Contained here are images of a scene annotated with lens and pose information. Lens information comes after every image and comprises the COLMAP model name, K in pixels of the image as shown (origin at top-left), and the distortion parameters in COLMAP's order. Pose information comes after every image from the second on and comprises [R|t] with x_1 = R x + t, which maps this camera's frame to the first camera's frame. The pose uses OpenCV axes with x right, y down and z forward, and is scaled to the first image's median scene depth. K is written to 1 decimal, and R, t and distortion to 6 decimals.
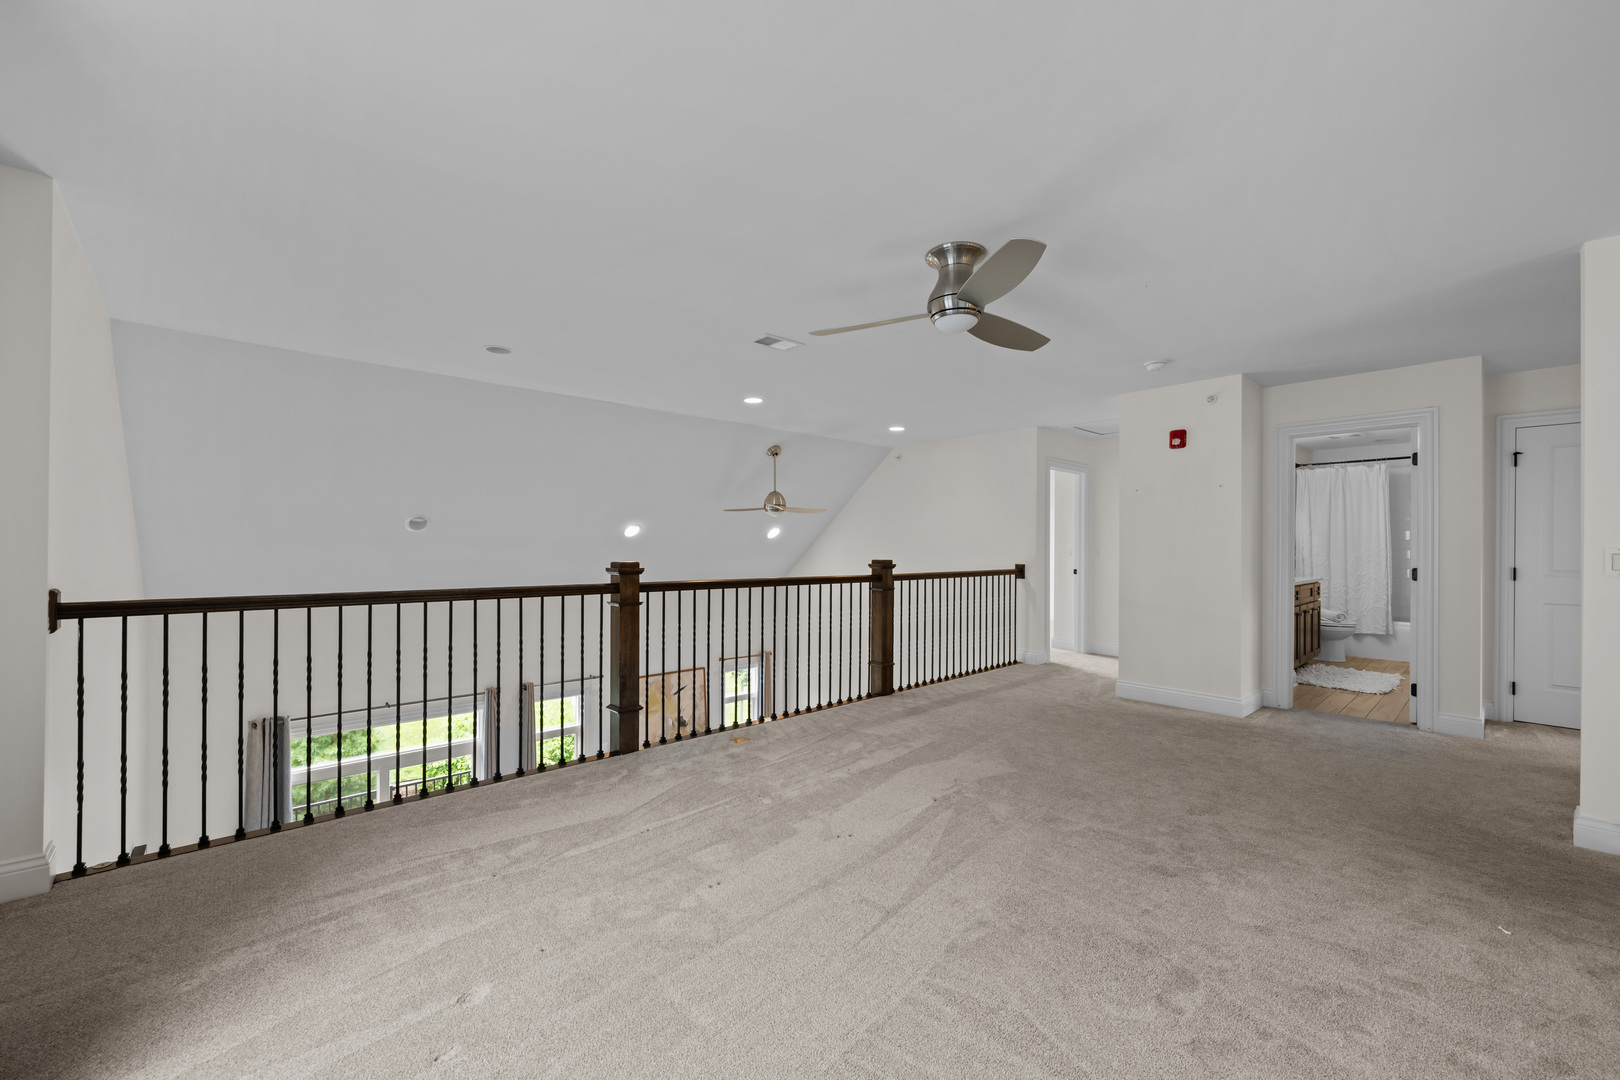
lens RADIAL K [[637.9, 0, 813.4], [0, 637.9, 538.5], [0, 0, 1]] dist [-0.002206, -0.000083]
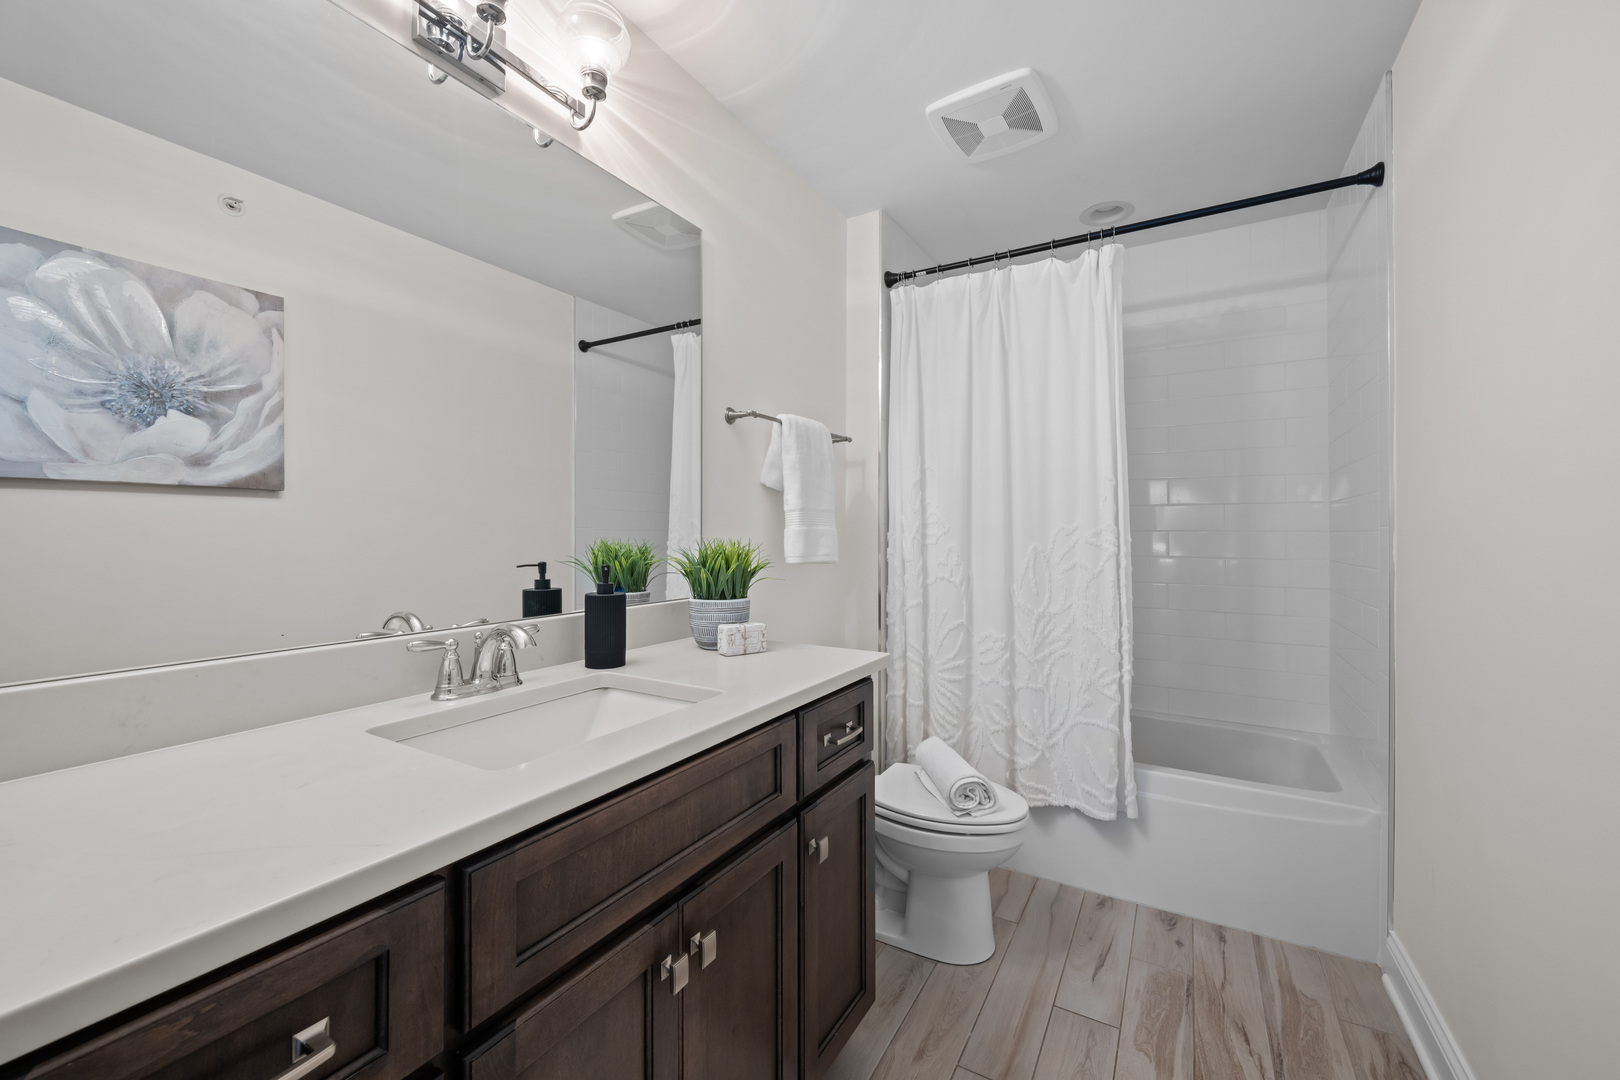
lens RADIAL K [[637.9, 0, 808.0], [0, 637.9, 532.7], [0, 0, 1]] dist [-0.002206, -0.000083]
pose [[0.948580, -0.012348, 0.316297, 0.657465], [0.008781, 0.999881, 0.012701, 0.013949], [-0.316416, -0.009270, 0.948575, 0.750619]]
